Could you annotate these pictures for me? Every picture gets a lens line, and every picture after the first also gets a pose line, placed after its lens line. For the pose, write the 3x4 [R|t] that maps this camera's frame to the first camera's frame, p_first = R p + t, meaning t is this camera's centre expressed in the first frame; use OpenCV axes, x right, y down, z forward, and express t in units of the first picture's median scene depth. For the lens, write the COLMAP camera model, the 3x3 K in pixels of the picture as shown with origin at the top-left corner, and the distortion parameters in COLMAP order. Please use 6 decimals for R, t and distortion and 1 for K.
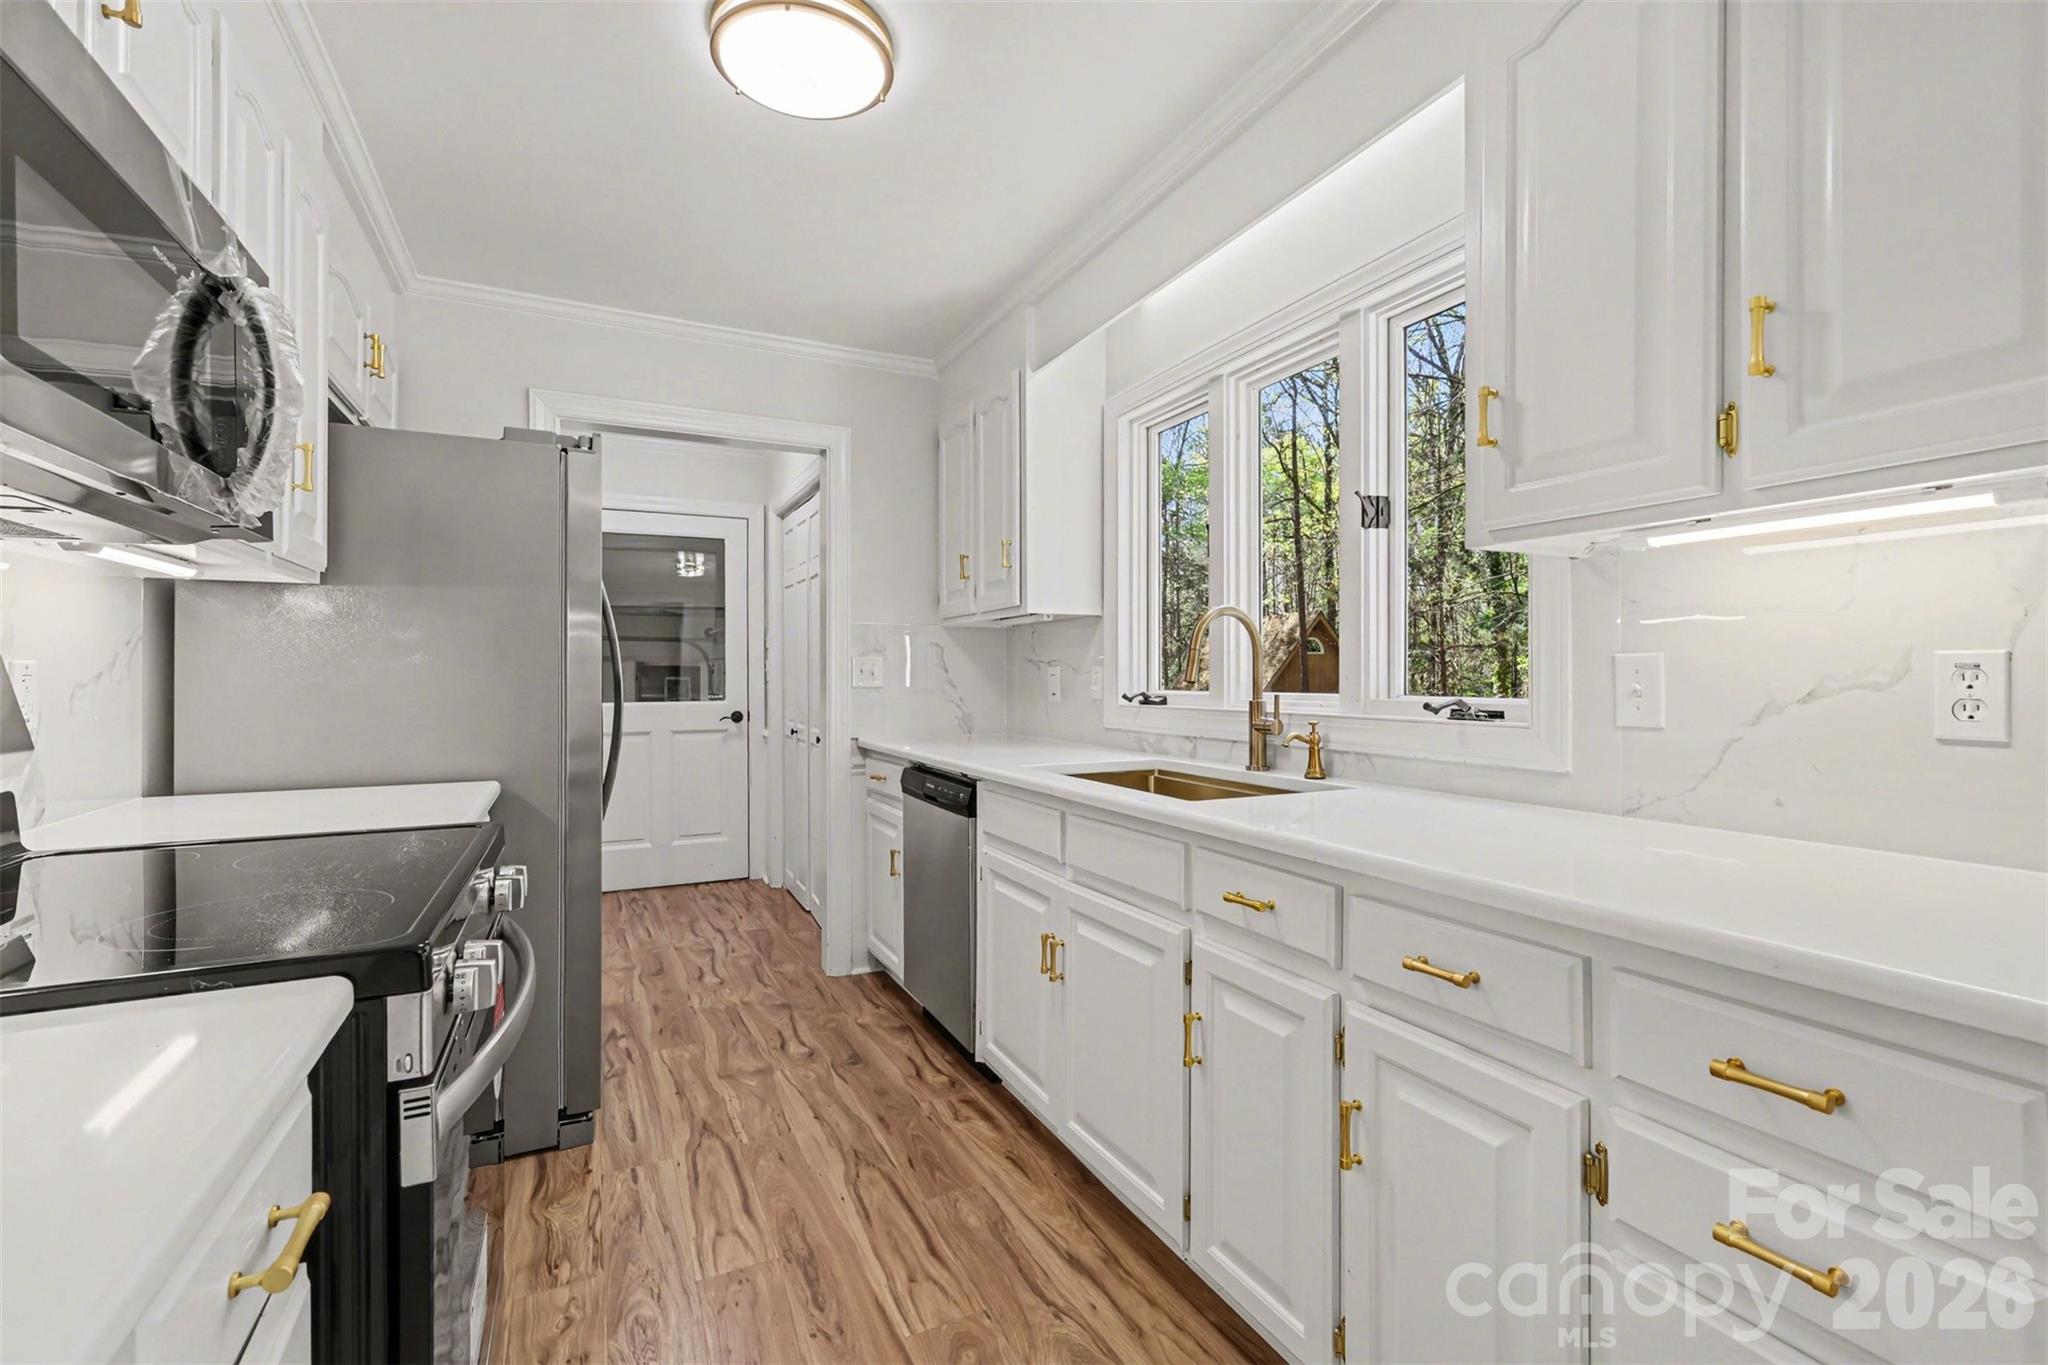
lens RADIAL K [[896.2, 0, 1022.2], [0, 896.2, 674.7], [0, 0, 1]] dist [0.002452, 0.000135]
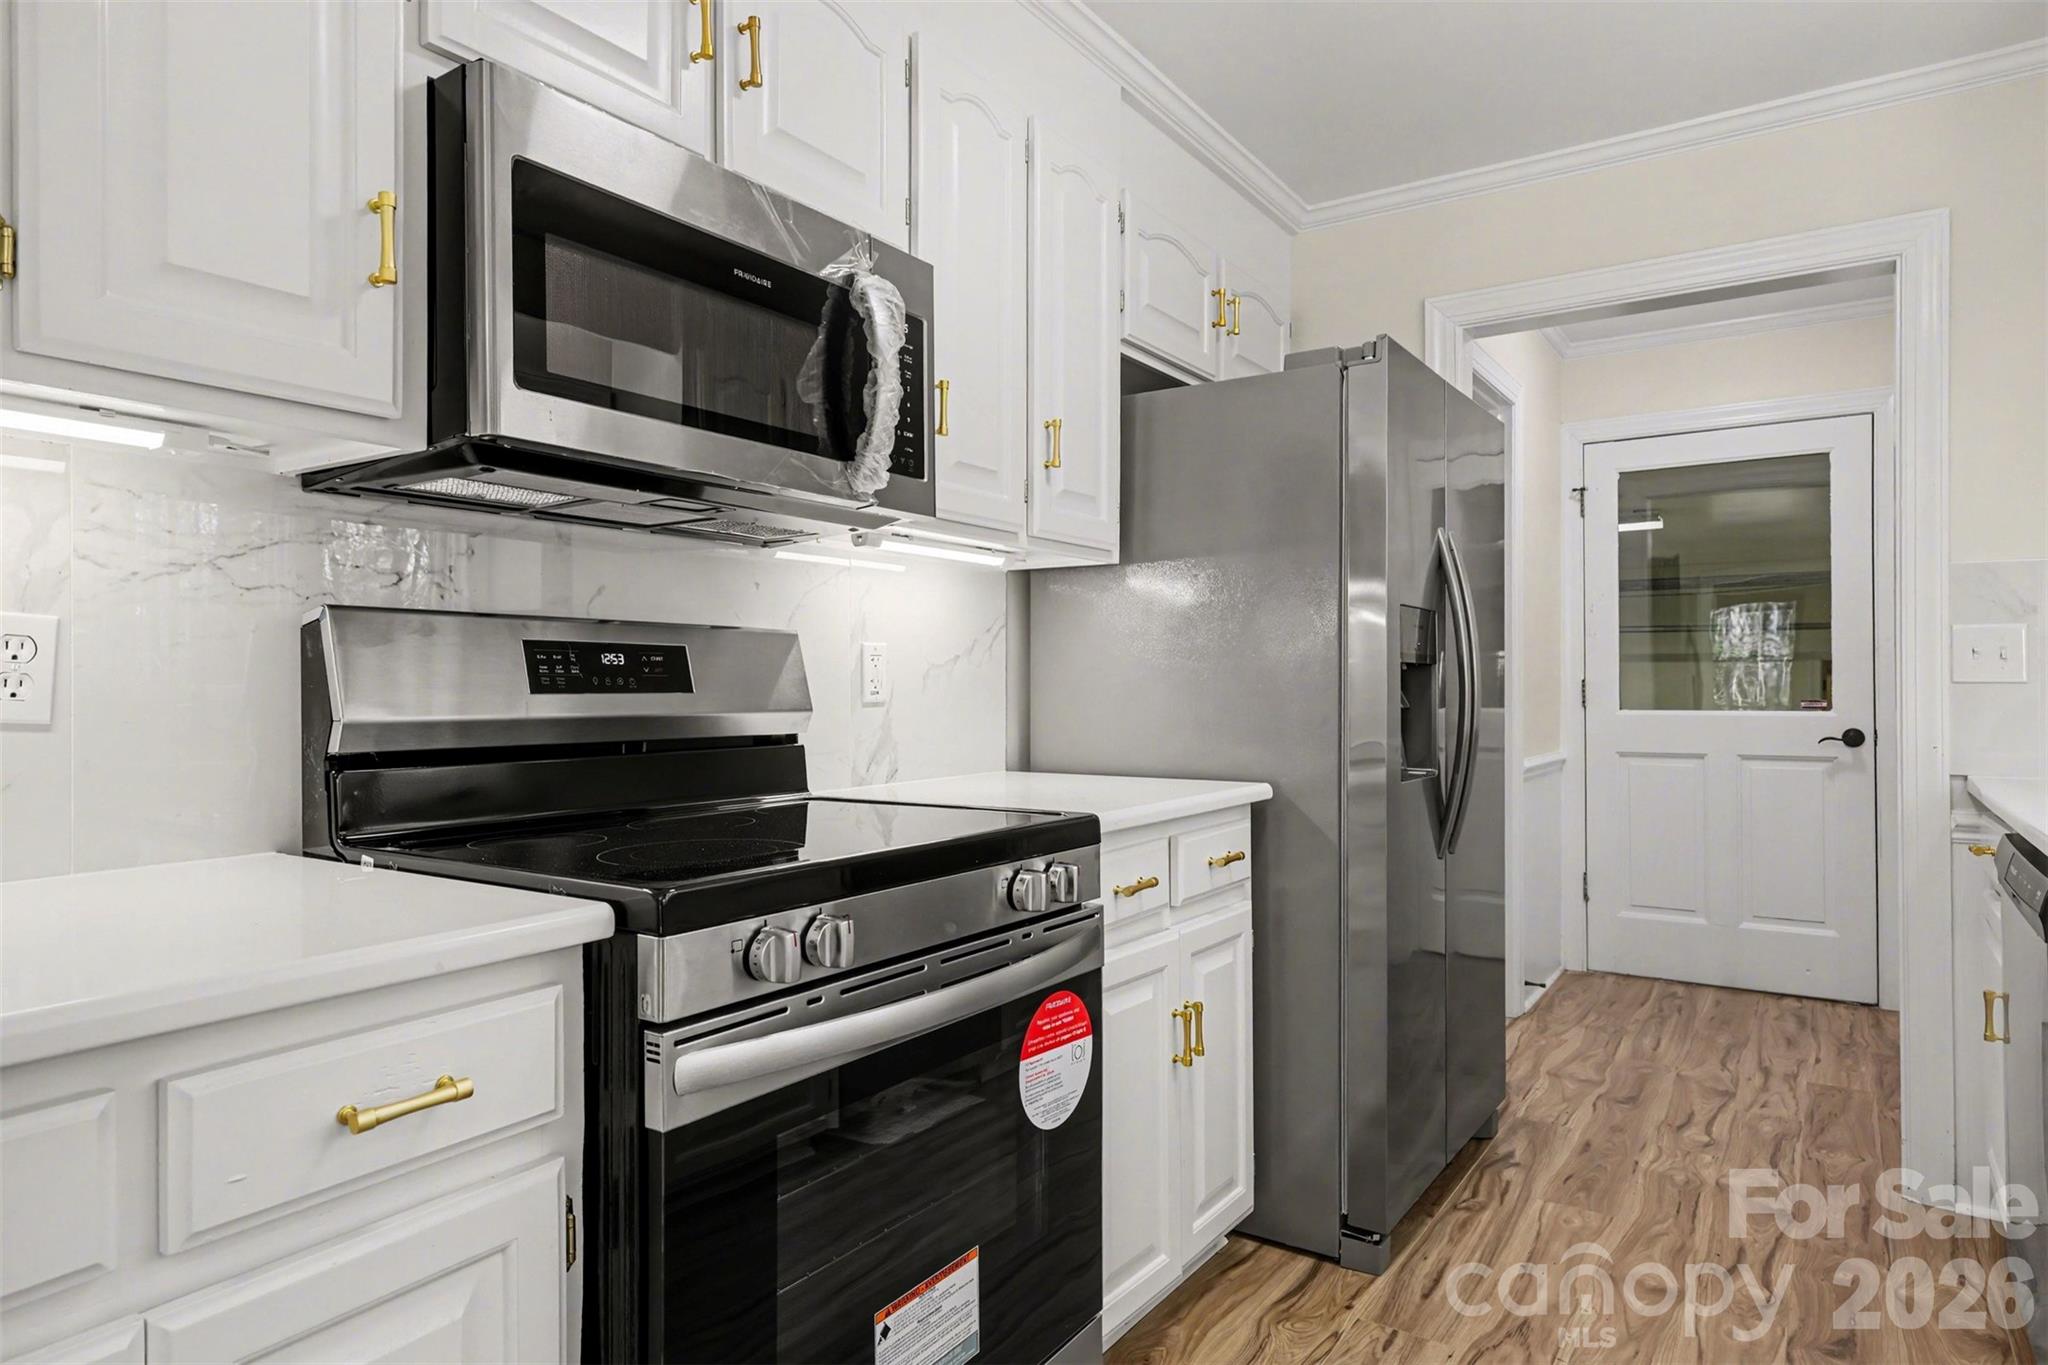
lens RADIAL K [[1189.5, 0, 1030.5], [0, 1189.5, 674.2], [0, 0, 1]] dist [0.002770, 0.000566]
pose [[0.506952, -0.007803, -0.861939, 0.165227], [0.000545, 0.999962, -0.008731, 0.017091], [0.861974, 0.003956, 0.506937, 0.165135]]
